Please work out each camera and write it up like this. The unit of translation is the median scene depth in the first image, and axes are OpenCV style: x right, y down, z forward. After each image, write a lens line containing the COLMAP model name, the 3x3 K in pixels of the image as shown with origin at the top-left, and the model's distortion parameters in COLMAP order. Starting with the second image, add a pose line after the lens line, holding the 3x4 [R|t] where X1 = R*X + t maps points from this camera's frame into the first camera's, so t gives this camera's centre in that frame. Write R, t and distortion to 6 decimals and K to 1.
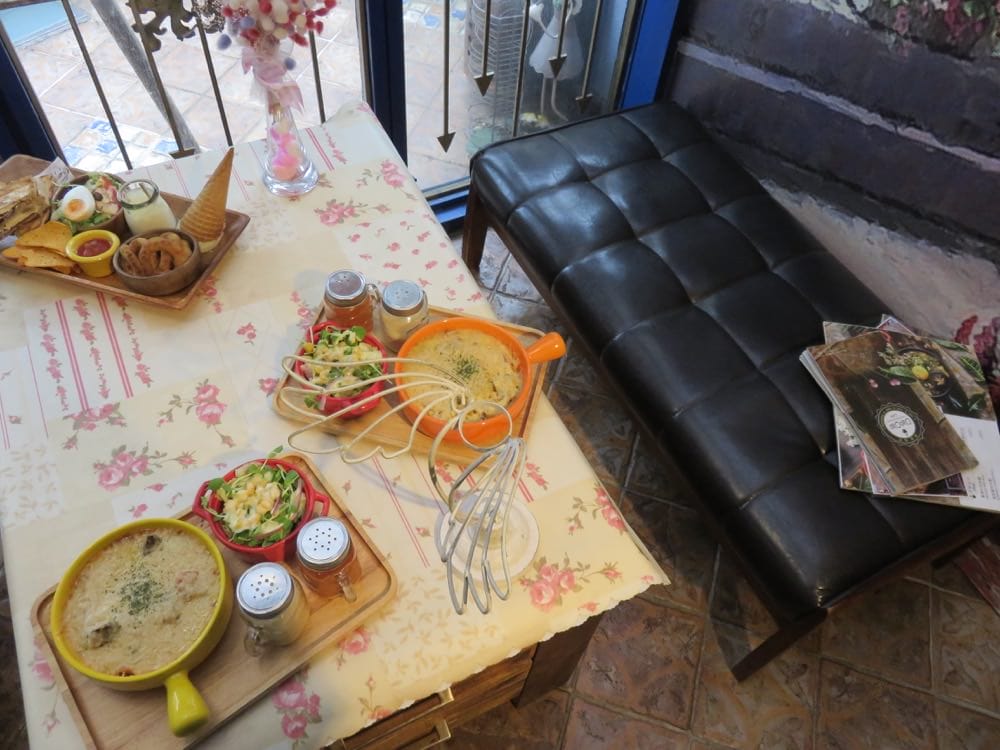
lens RADIAL K [[750.5, 0, 500.0], [0, 750.5, 375.0], [0, 0, 1]] dist [-0.000433, -0.011534]
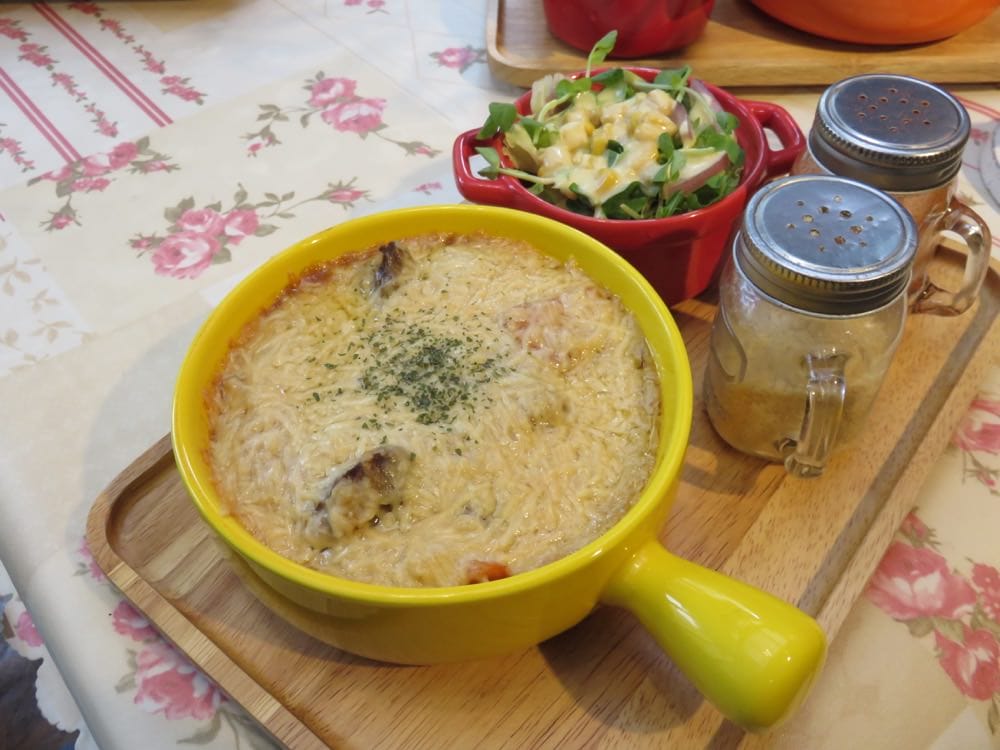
lens RADIAL K [[904.4, 0, 500.0], [0, 904.4, 375.0], [0, 0, 1]] dist [-0.008242, -0.034798]
pose [[0.971380, -0.228513, 0.064830, -0.371074], [0.233185, 0.969372, -0.077082, 0.258459], [-0.045231, 0.089993, 0.994915, 0.477139]]
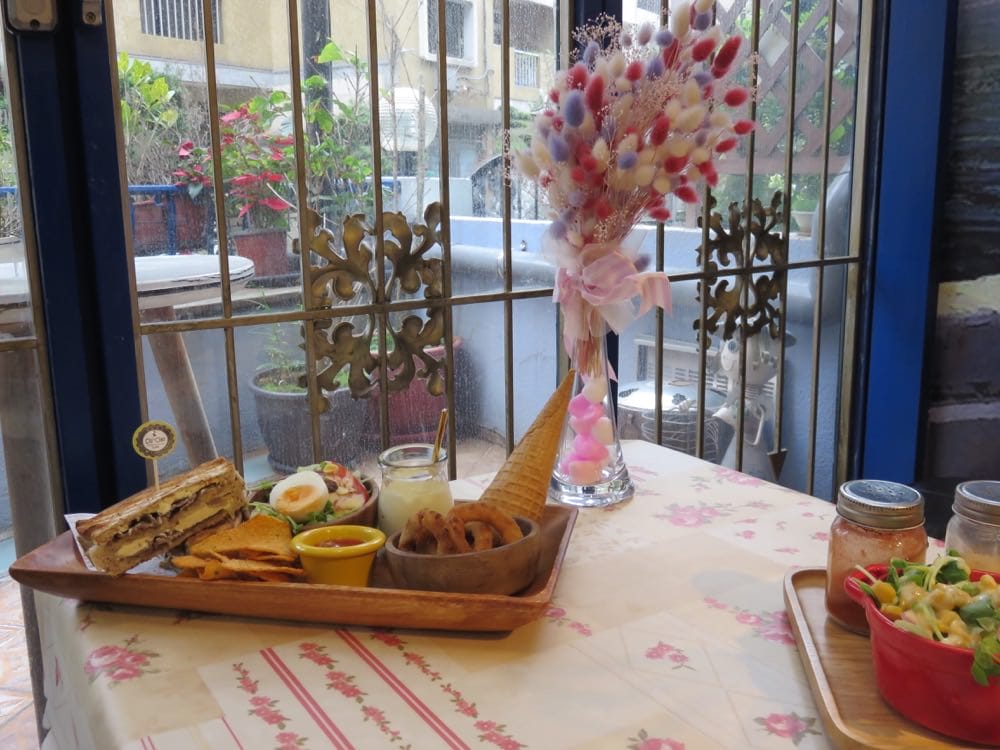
lens RADIAL K [[919.4, 0, 500.0], [0, 919.4, 375.0], [0, 0, 1]] dist [-0.007329, -0.000728]
pose [[0.991672, -0.108315, 0.069672, -0.499146], [0.127061, 0.734547, -0.666556, 0.204128], [0.021020, 0.669858, 0.742192, 0.476070]]
